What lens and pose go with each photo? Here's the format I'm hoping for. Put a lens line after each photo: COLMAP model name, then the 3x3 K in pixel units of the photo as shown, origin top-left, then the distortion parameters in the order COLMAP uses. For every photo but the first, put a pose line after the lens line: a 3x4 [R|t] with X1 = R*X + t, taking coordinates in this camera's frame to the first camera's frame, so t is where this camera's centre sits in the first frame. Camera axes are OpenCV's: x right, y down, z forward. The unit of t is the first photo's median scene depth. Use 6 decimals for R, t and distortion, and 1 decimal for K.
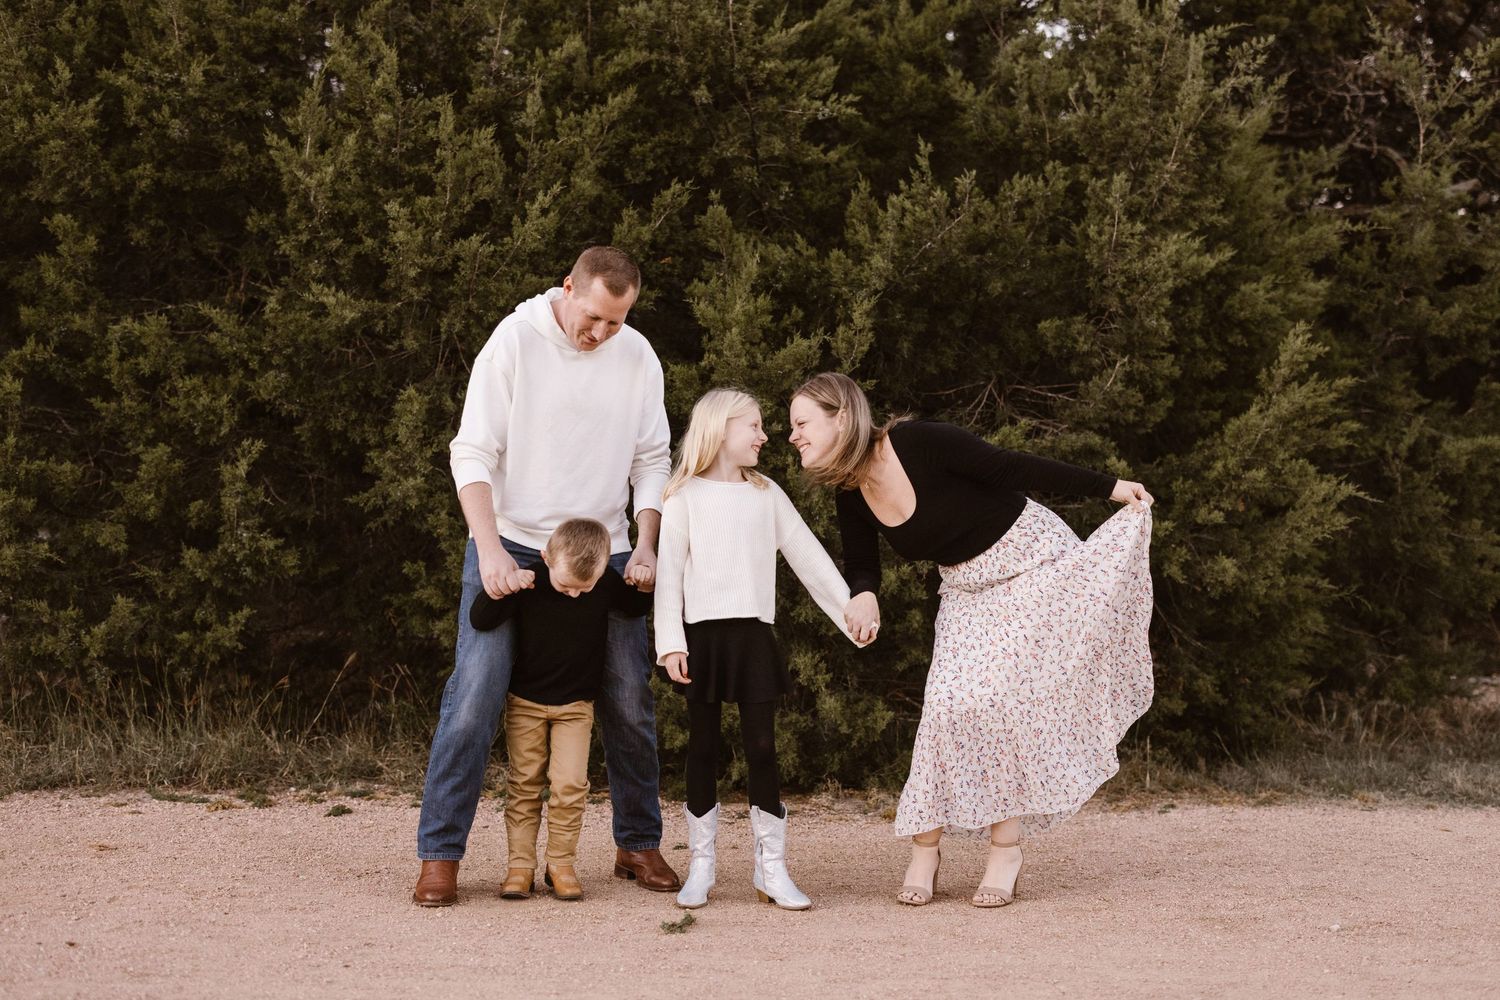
lens RADIAL K [[2168.0, 0, 709.3], [0, 2168.0, 458.2], [0, 0, 1]] dist [-0.007445, -0.012594]
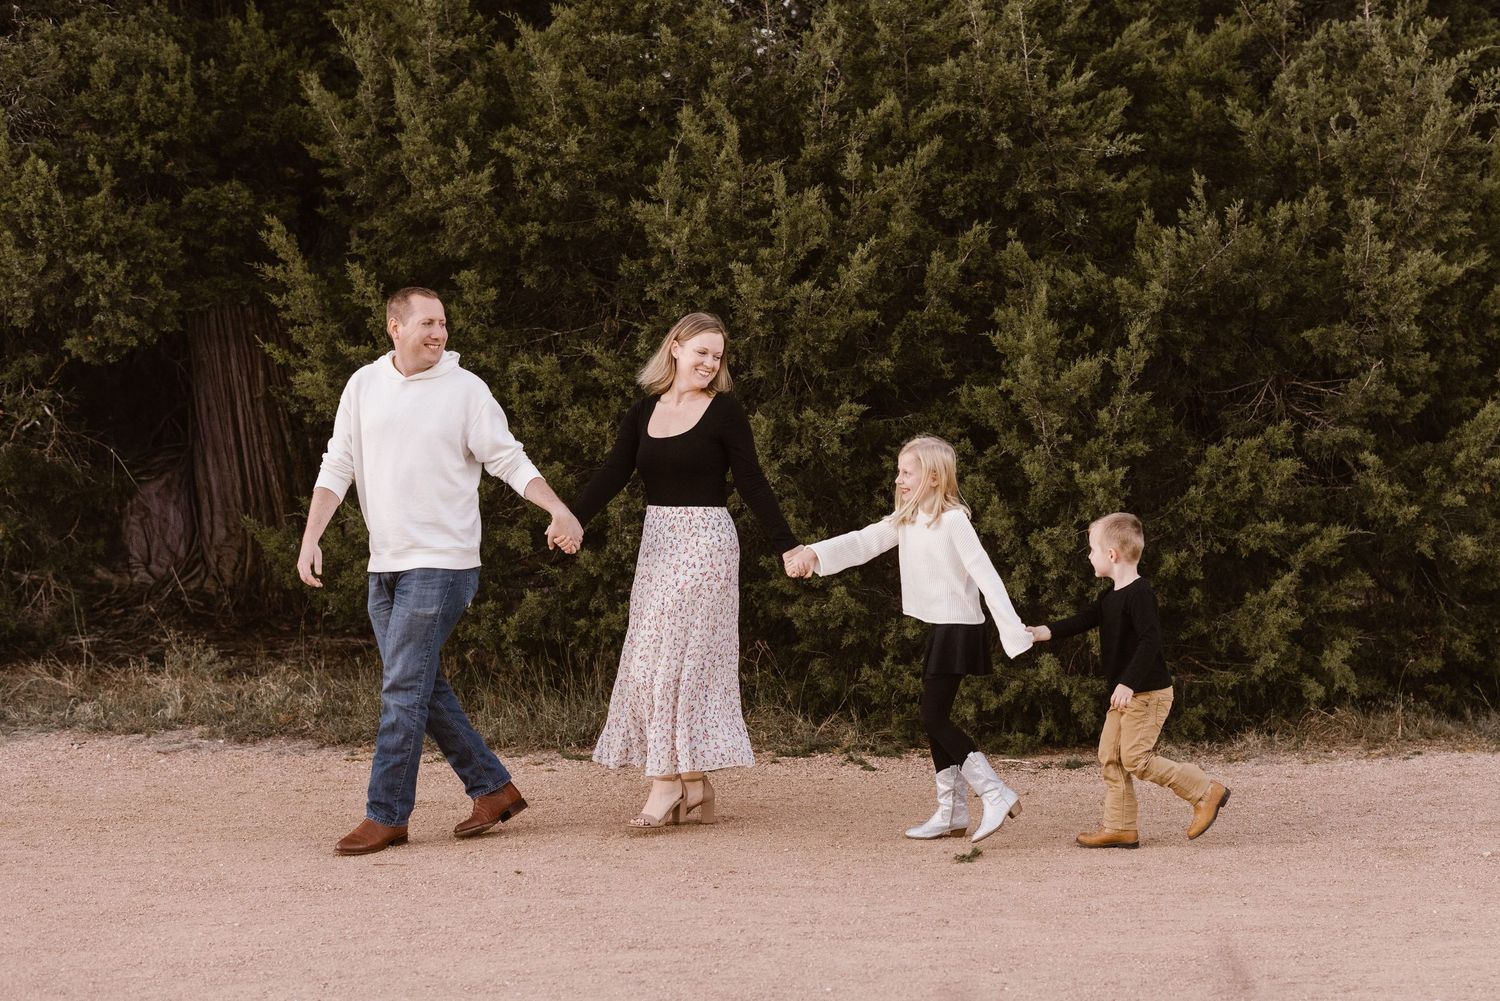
lens RADIAL K [[2167.7, 0, 750.0], [0, 2167.7, 500.5], [0, 0, 1]] dist [-0.034535, -0.098774]
pose [[0.987299, -0.030633, -0.155891, 0.038428], [0.037800, 0.998350, 0.043220, -0.033148], [0.154310, -0.048564, 0.986828, -0.165167]]
